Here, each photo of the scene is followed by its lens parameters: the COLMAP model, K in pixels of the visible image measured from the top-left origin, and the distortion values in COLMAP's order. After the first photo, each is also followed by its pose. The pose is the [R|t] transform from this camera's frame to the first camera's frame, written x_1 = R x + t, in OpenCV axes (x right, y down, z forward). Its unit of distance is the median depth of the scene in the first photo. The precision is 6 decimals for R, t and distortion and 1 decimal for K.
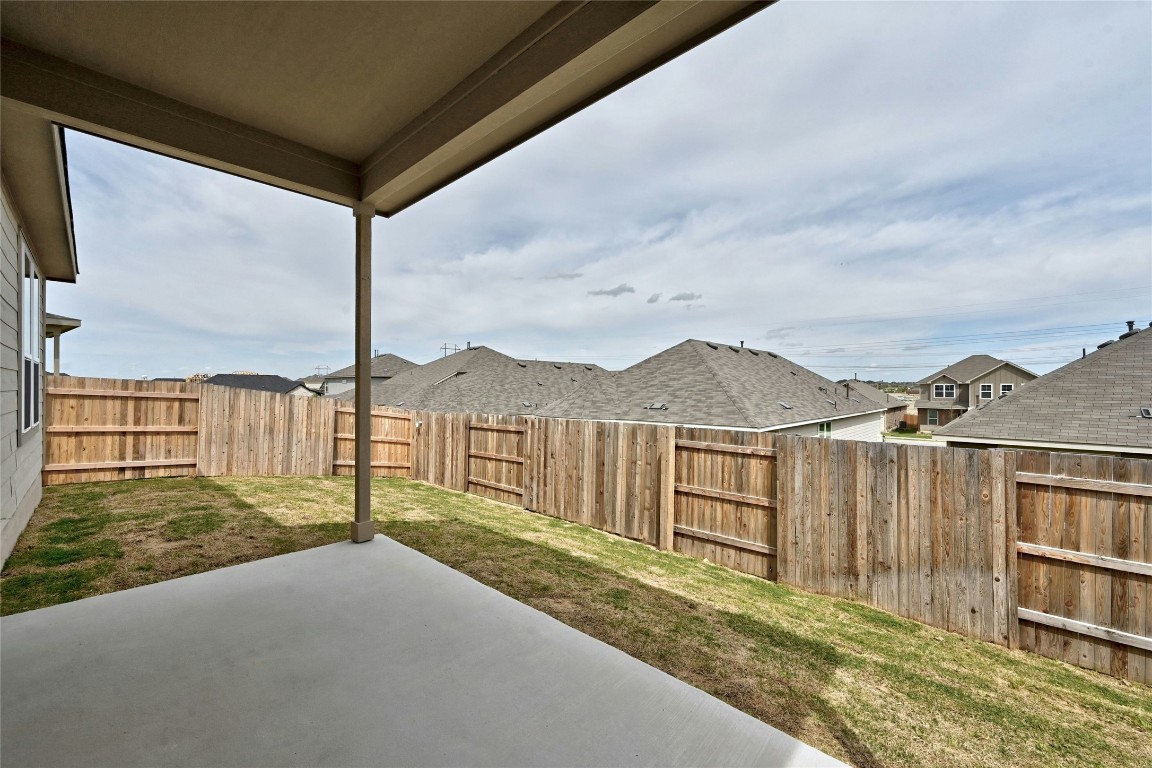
lens RADIAL K [[457.1, 0, 577.4], [0, 457.1, 382.7], [0, 0, 1]] dist [0.002523, 0.000418]
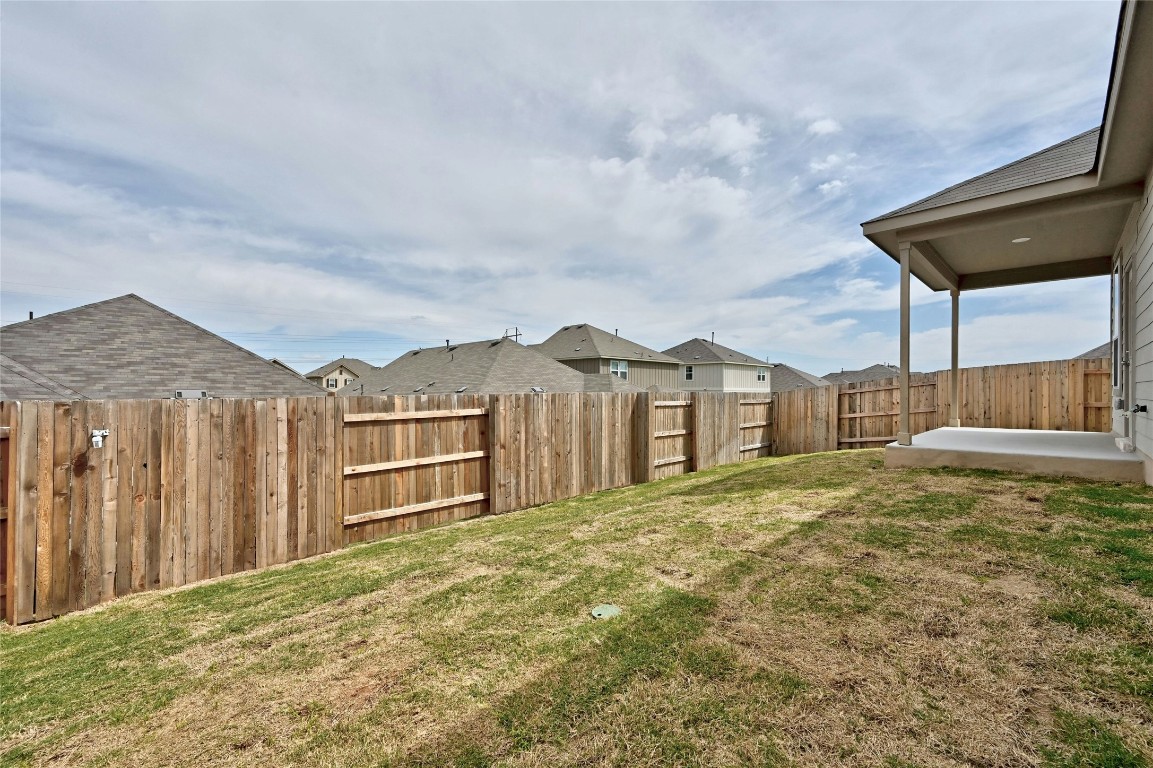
lens RADIAL K [[457.5, 0, 578.5], [0, 457.5, 388.8], [0, 0, 1]] dist [0.002523, 0.000418]
pose [[0.070801, -0.002772, 0.997487, -0.856282], [-0.014535, 0.999887, 0.003810, 0.060175], [-0.997385, -0.014768, 0.070753, 0.802014]]
